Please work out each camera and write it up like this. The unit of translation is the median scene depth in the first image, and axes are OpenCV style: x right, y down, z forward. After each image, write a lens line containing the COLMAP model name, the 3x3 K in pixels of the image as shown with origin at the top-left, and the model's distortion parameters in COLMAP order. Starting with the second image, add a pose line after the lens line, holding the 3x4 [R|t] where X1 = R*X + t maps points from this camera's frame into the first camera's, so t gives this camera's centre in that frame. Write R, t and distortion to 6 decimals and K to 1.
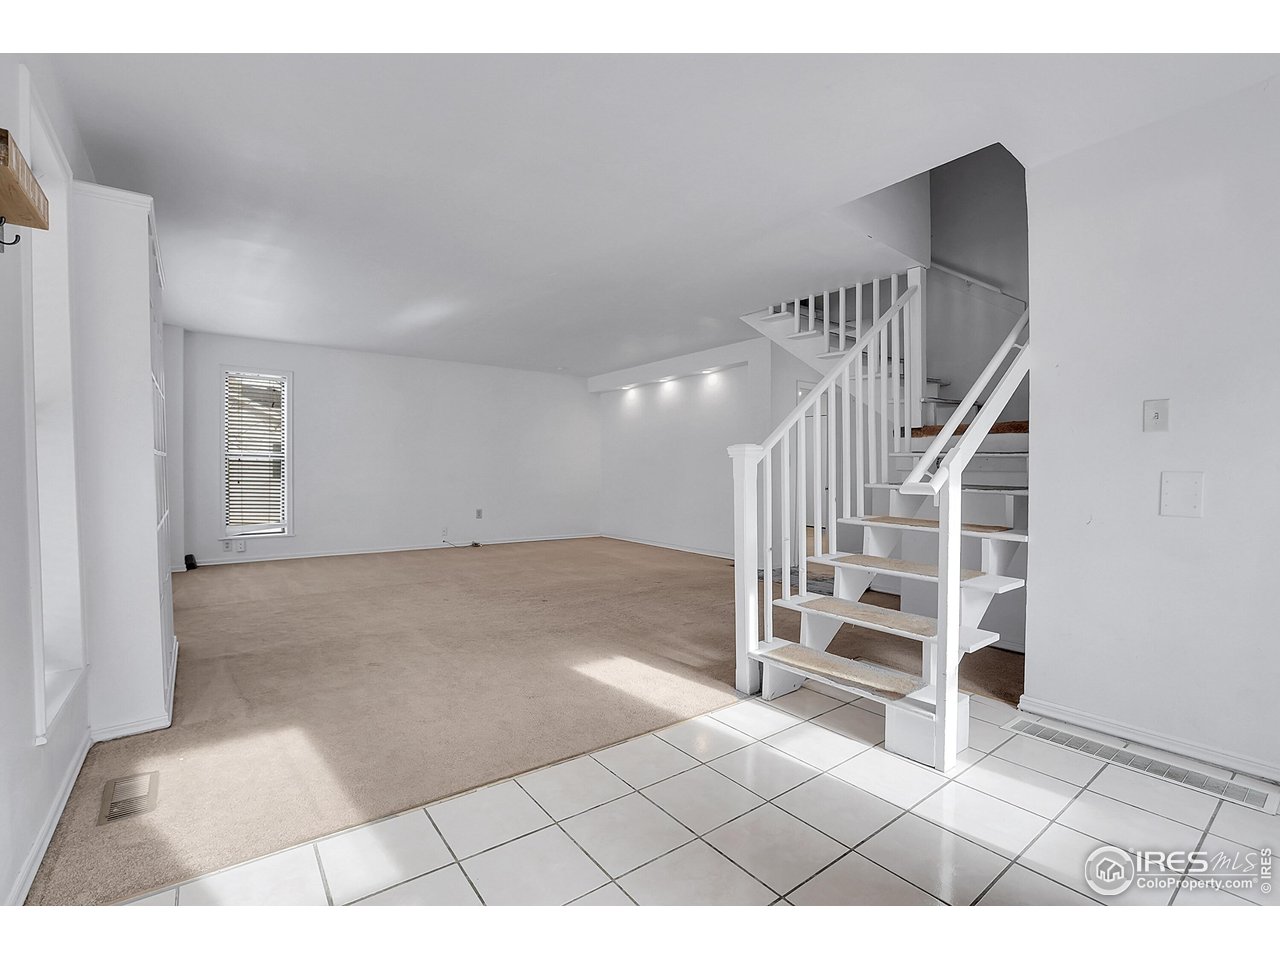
lens RADIAL K [[596.0, 0, 632.1], [0, 596.0, 475.9], [0, 0, 1]] dist [-0.000897, -0.000052]
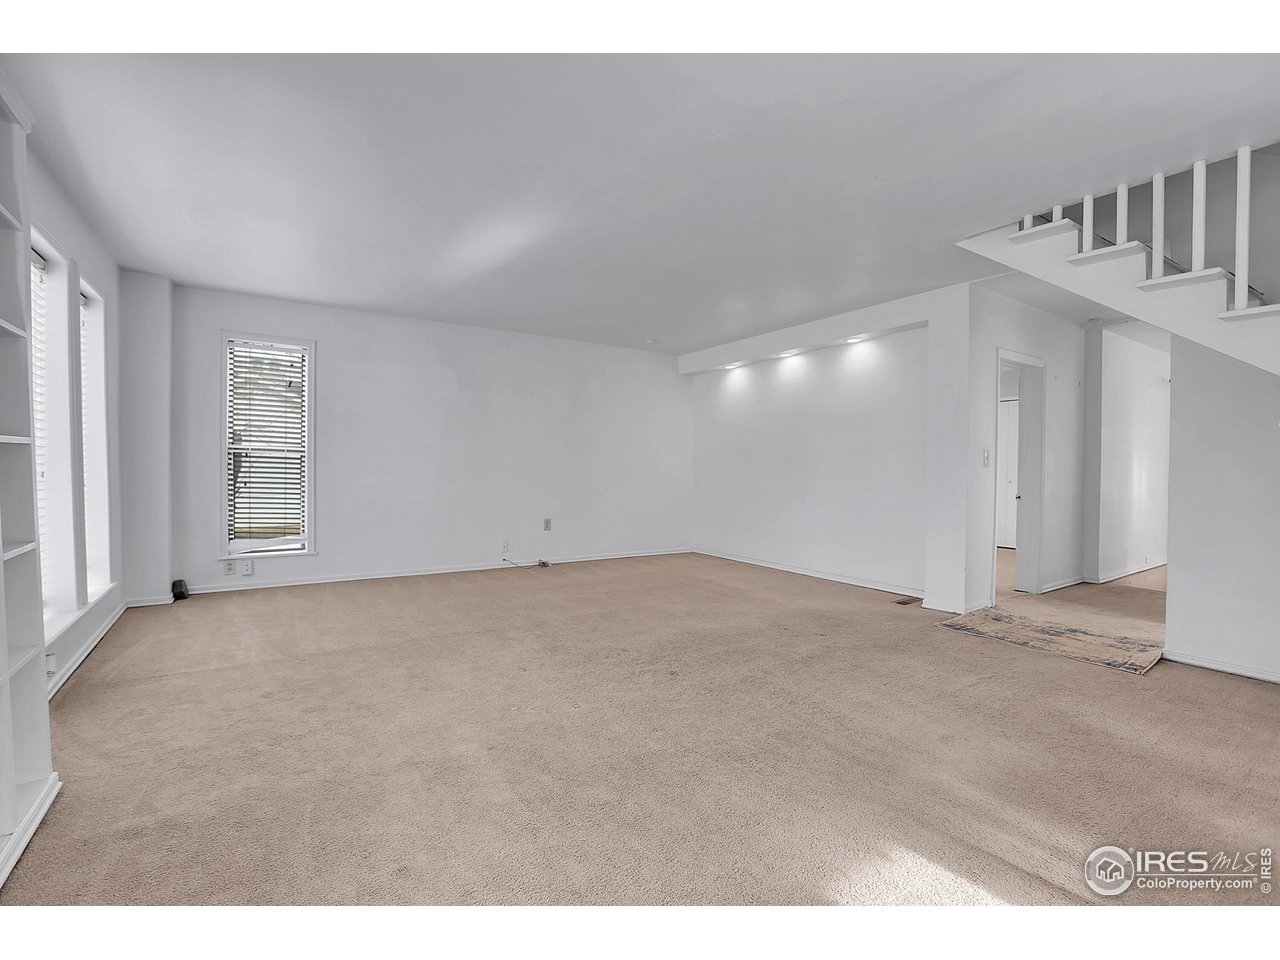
lens RADIAL K [[590.8, 0, 646.6], [0, 590.8, 481.7], [0, 0, 1]] dist [-0.025167, 0.000388]
pose [[0.998969, 0.006419, -0.044952, -0.111710], [-0.005965, 0.999930, 0.010241, -0.003033], [0.045015, -0.009962, 0.998937, 0.274348]]
